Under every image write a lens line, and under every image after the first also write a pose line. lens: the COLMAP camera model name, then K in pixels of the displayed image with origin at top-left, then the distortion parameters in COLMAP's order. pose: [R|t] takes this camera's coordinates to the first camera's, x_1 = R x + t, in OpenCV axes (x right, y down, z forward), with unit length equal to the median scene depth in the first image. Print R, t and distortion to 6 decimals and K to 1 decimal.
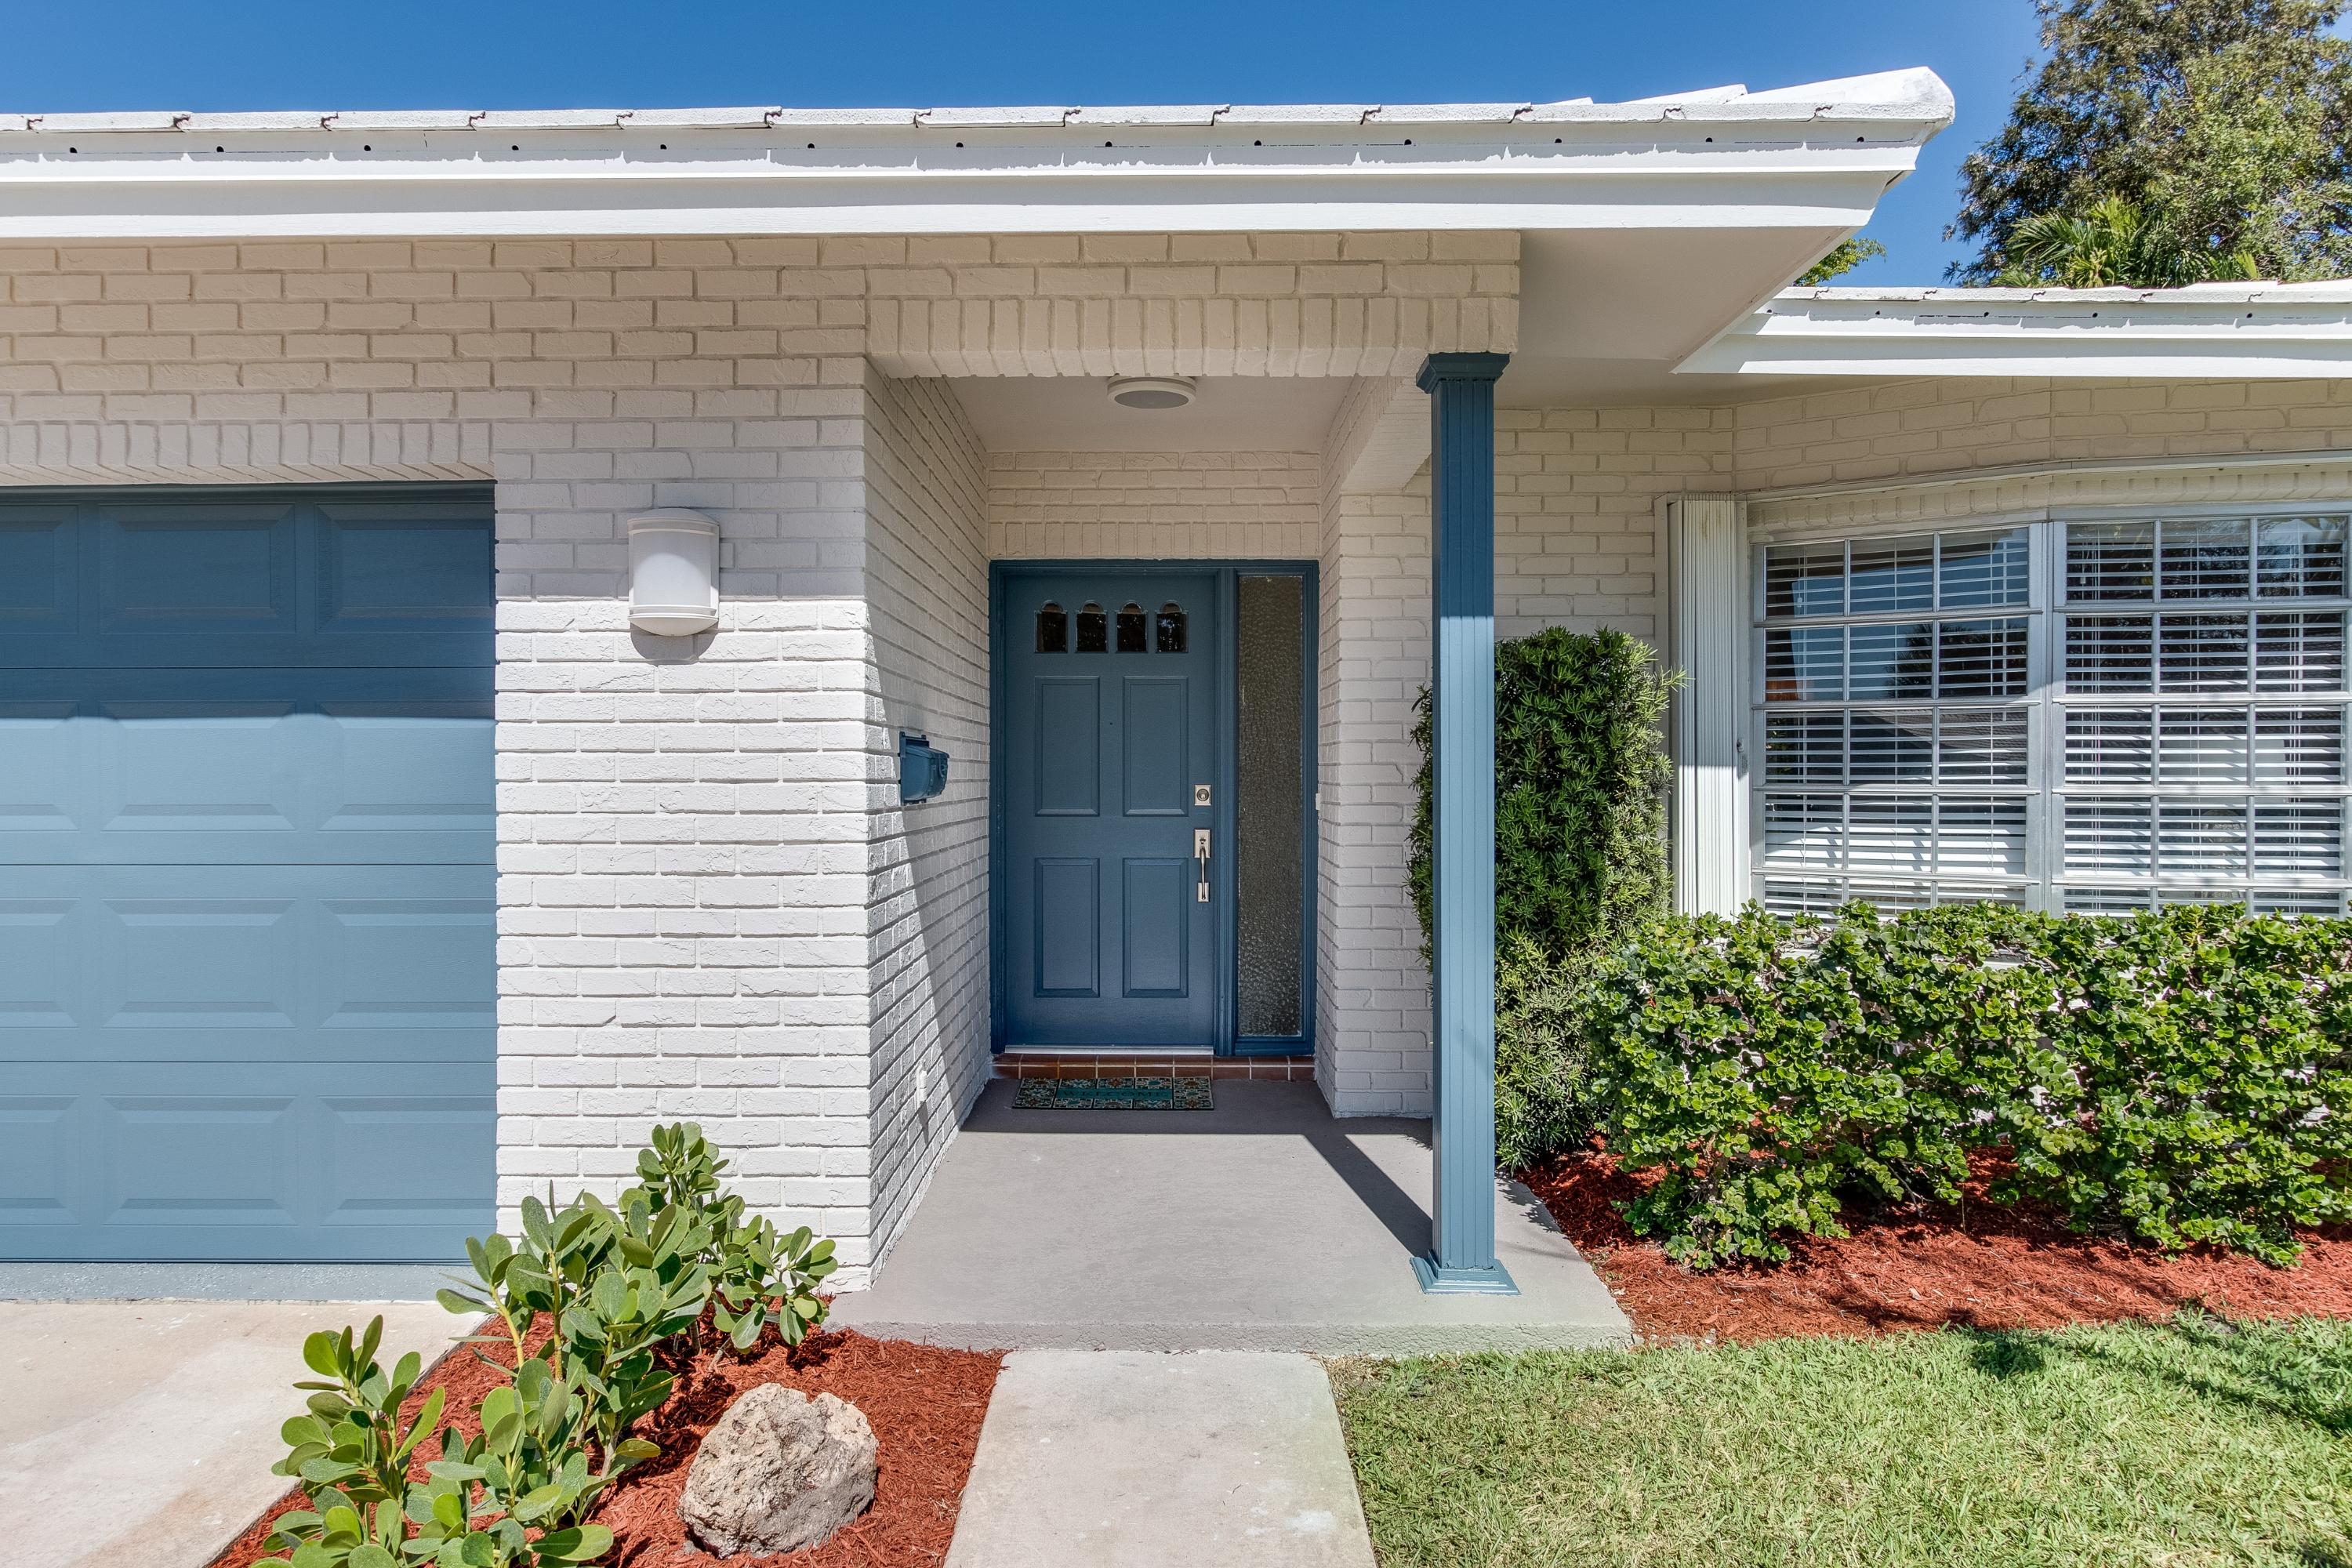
lens RADIAL K [[1515.7, 0, 1174.9], [0, 1515.7, 780.8], [0, 0, 1]] dist [-0.003344, -0.000309]
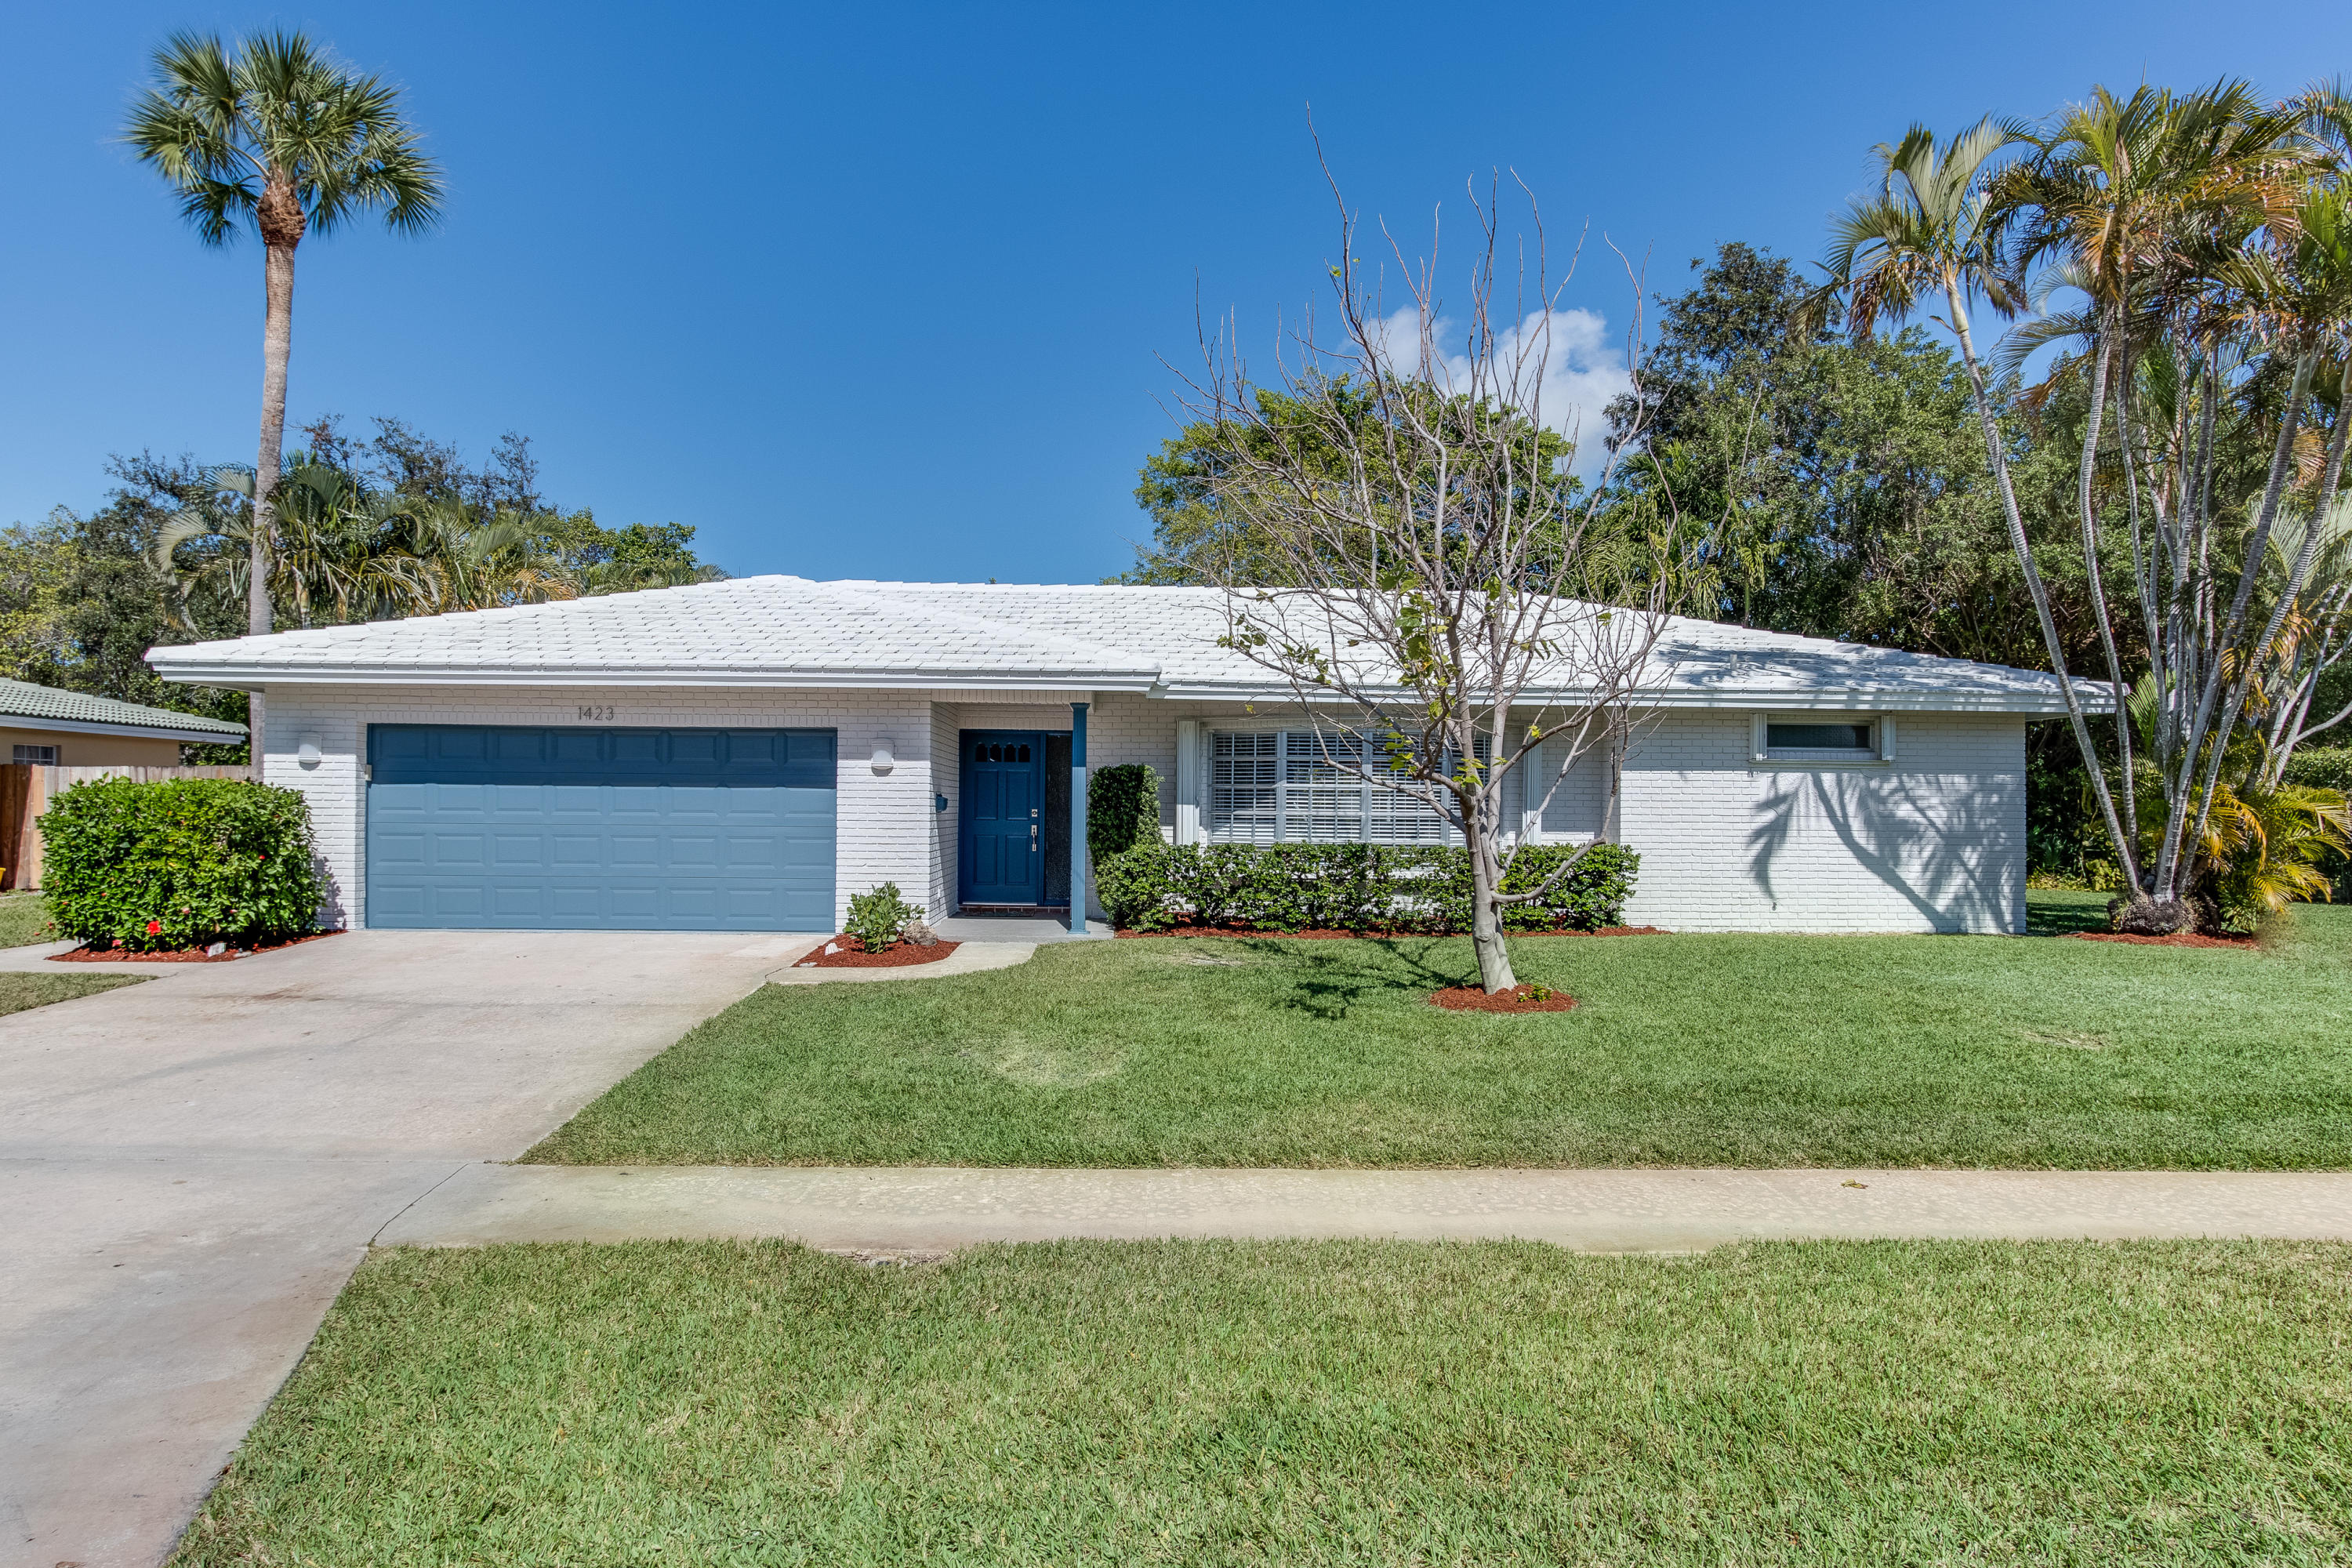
lens RADIAL K [[1411.8, 0, 1175.0], [0, 1411.8, 789.2], [0, 0, 1]] dist [0.000621, 0.000014]
pose [[0.999115, 0.011271, 0.040531, 0.241910], [-0.010665, 0.999828, -0.015159, 0.004314], [-0.040695, 0.014714, 0.999063, -2.277669]]
